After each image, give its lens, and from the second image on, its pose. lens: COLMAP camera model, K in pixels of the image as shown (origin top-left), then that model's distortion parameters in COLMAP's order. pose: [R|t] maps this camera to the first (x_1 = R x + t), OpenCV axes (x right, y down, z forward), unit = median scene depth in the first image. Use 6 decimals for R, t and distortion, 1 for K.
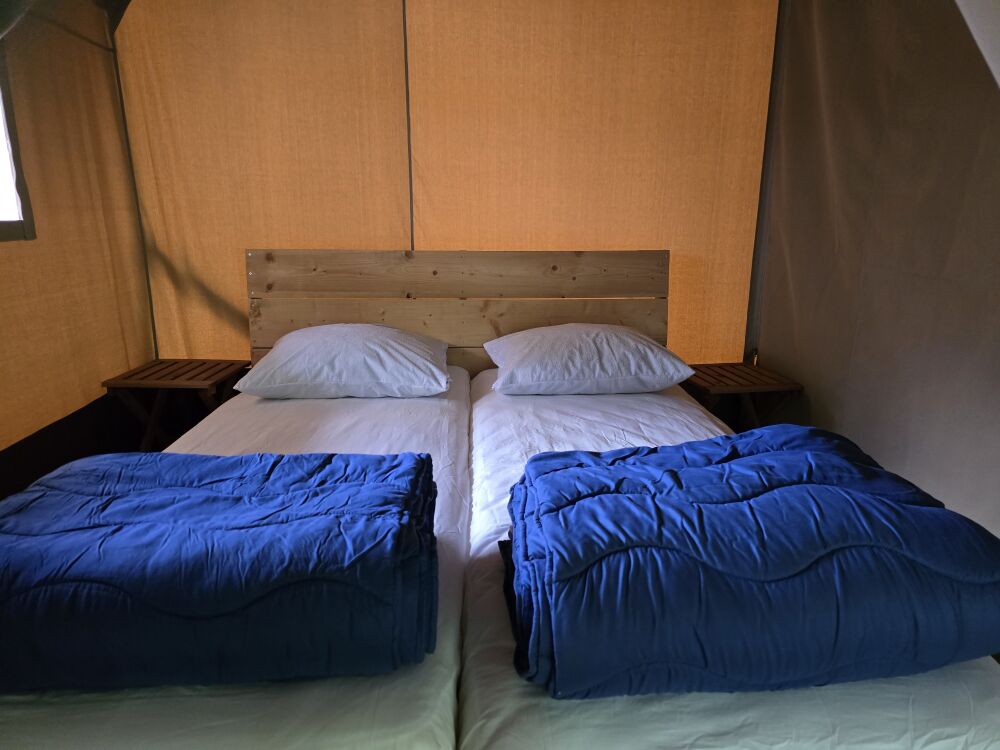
lens RADIAL K [[660.0, 0, 500.0], [0, 660.0, 375.0], [0, 0, 1]] dist [0.081341, -0.071434]
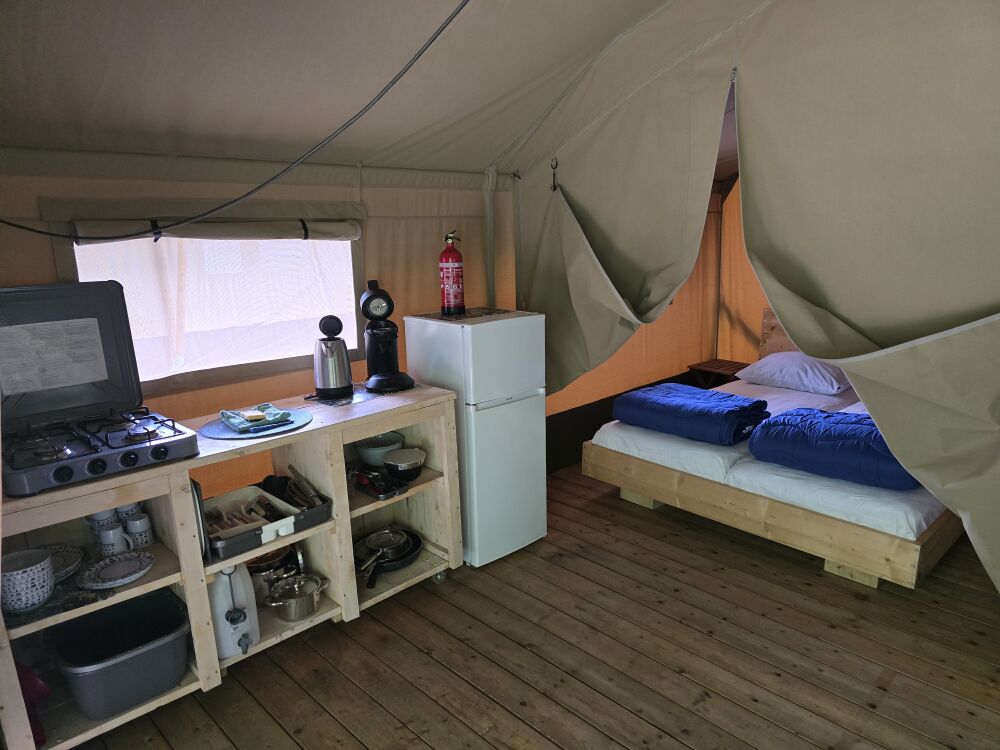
lens RADIAL K [[660.0, 0, 500.0], [0, 660.0, 375.0], [0, 0, 1]] dist [0.081341, -0.071434]
pose [[0.638913, 0.145117, -0.755467, 0.655130], [-0.154555, 0.986237, 0.058735, 0.008128], [0.753593, 0.079234, 0.652548, -0.871085]]
